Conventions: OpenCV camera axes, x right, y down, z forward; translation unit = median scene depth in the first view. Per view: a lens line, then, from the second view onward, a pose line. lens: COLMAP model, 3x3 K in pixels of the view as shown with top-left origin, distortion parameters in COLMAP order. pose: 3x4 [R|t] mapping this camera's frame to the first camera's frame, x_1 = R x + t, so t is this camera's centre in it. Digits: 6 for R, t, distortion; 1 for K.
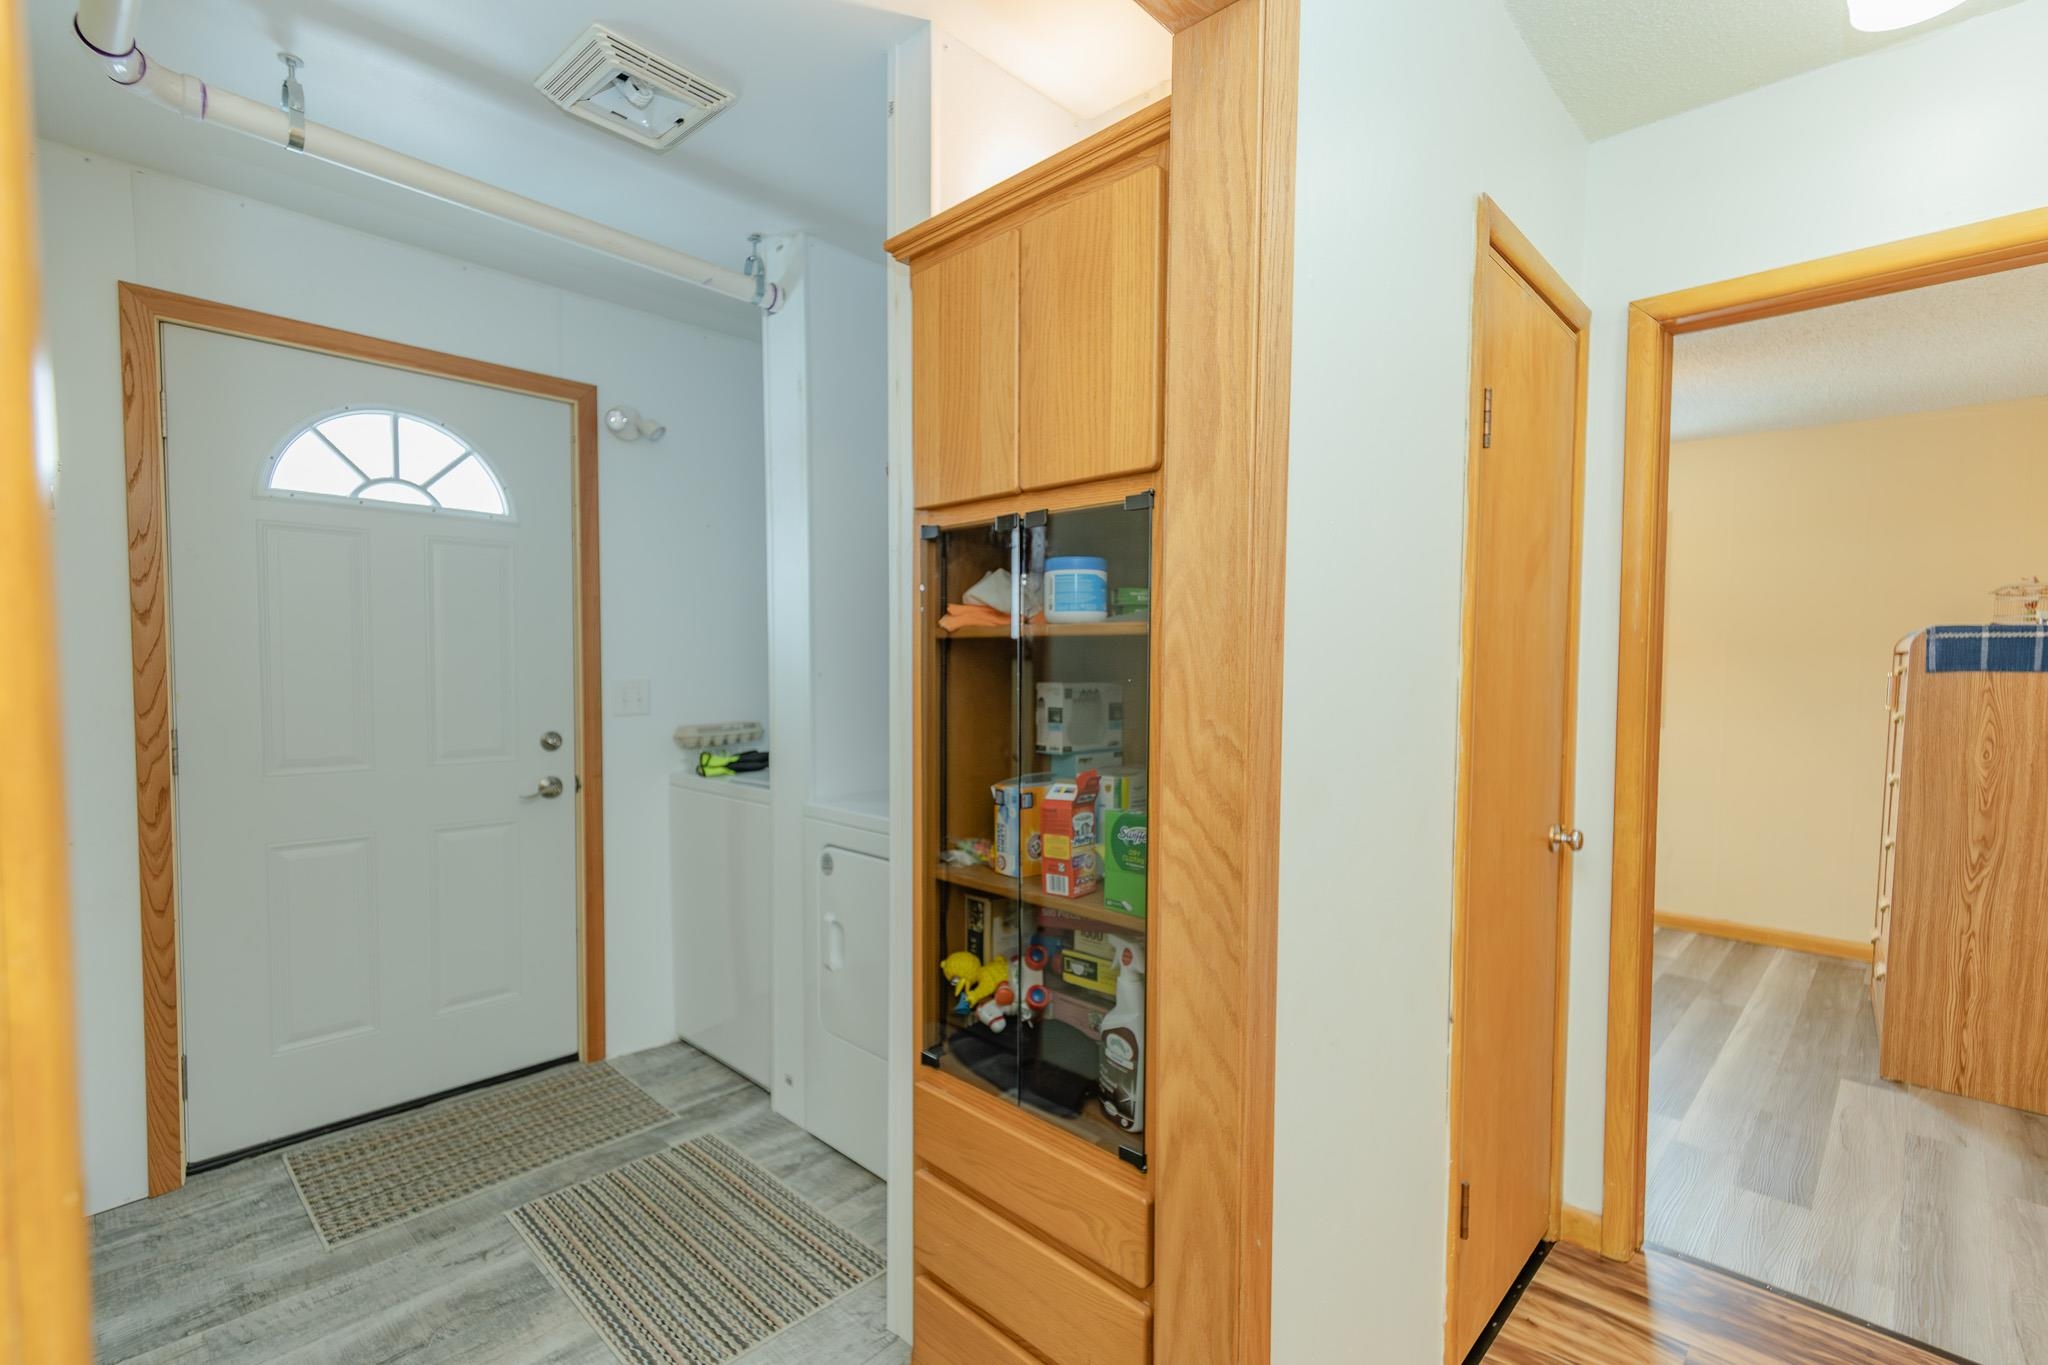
lens RADIAL K [[922.2, 0, 1024.5], [0, 922.2, 702.1], [0, 0, 1]] dist [0.012570, -0.001046]
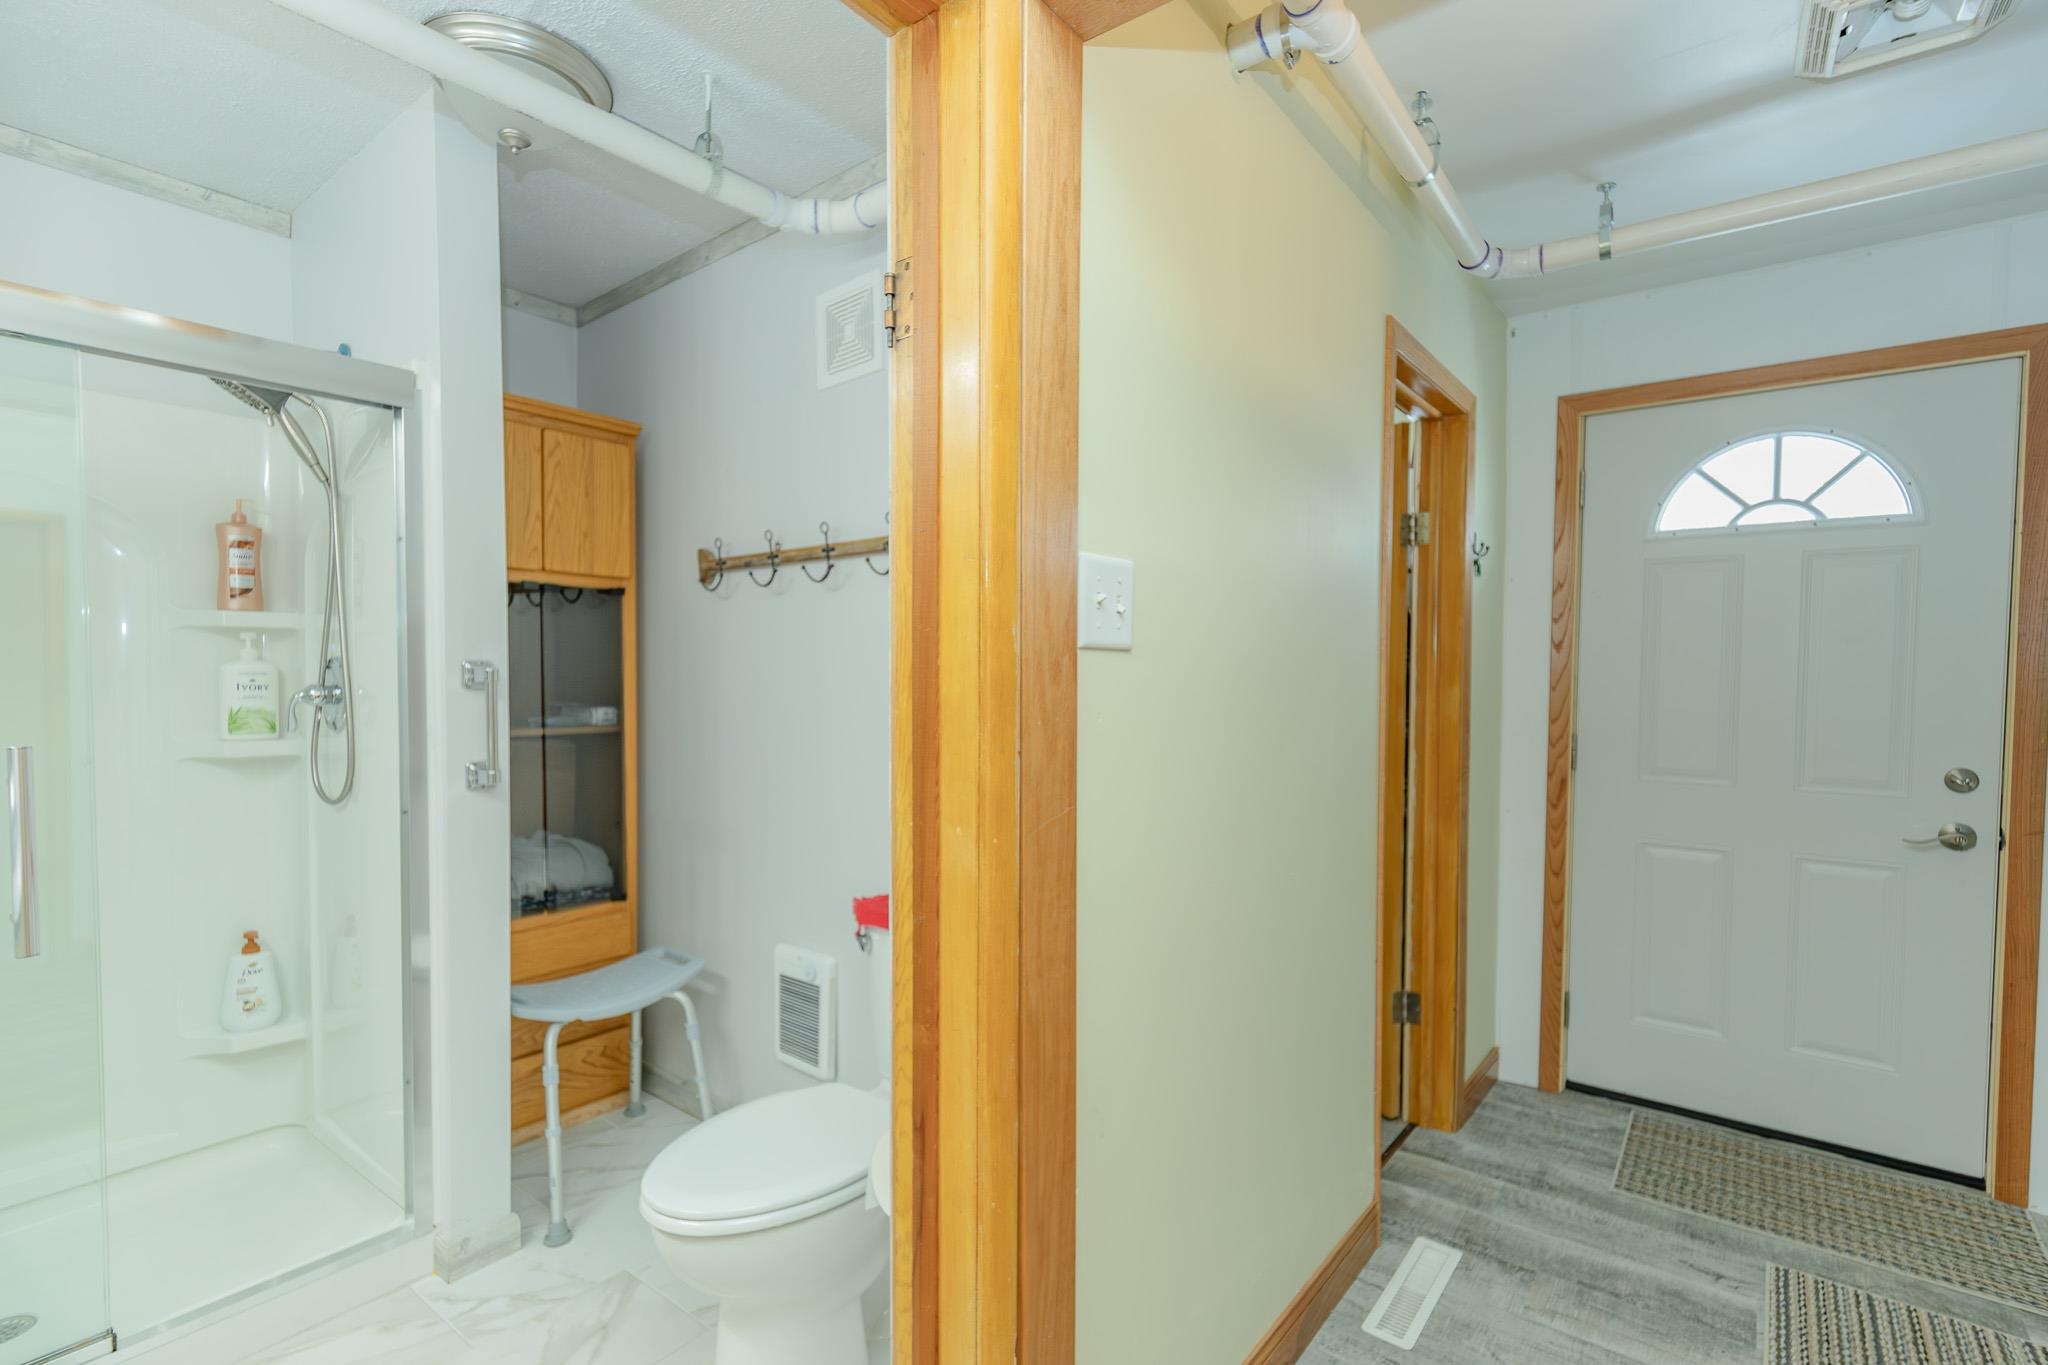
lens RADIAL K [[922.2, 0, 1024.5], [0, 922.2, 702.1], [0, 0, 1]] dist [0.012570, -0.001046]
pose [[0.123658, 0.023659, -0.992043, 0.254677], [-0.053835, 0.998403, 0.017100, 0.004512], [0.990864, 0.051292, 0.124734, 0.095065]]
